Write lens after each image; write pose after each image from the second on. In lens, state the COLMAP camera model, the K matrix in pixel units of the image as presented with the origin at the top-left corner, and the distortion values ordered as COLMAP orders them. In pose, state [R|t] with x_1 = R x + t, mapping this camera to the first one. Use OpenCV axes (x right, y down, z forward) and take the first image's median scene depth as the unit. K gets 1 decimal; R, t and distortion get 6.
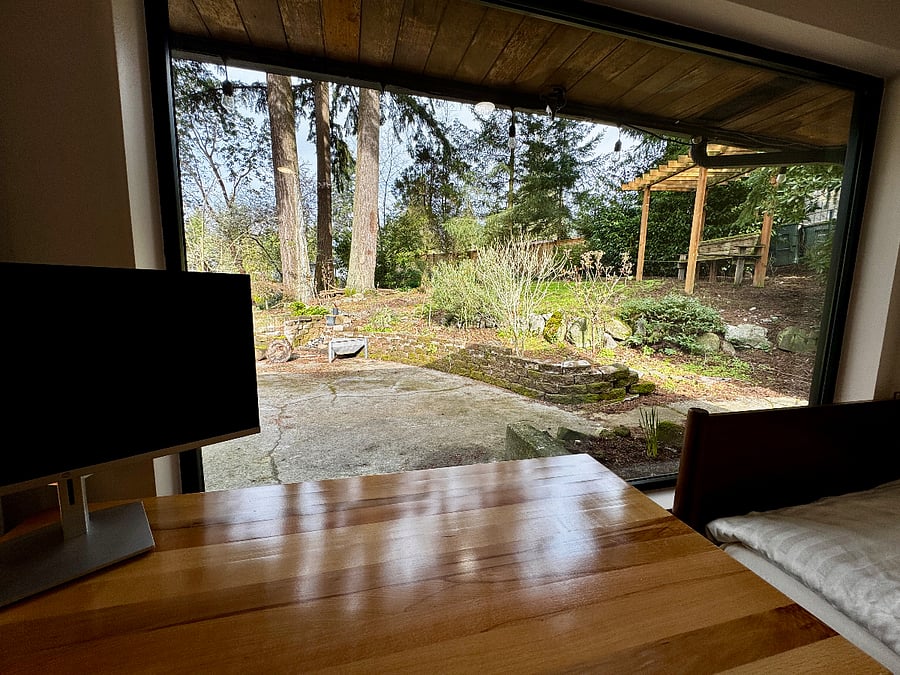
lens RADIAL K [[361.2, 0, 452.5], [0, 361.2, 335.2], [0, 0, 1]] dist [0.000688, 0.000048]
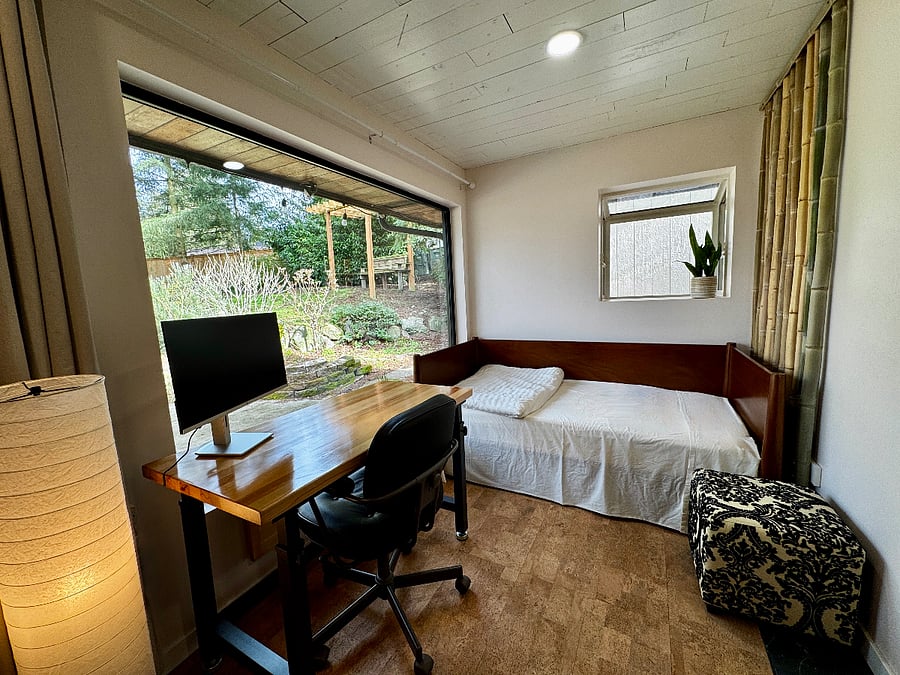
lens RADIAL K [[361.2, 0, 452.5], [0, 361.2, 335.2], [0, 0, 1]] dist [0.000688, 0.000048]
pose [[0.679314, -0.136512, 0.721039, -0.152275], [0.152773, 0.987326, 0.042995, 0.004812], [-0.717769, 0.080948, 0.691559, -0.140987]]
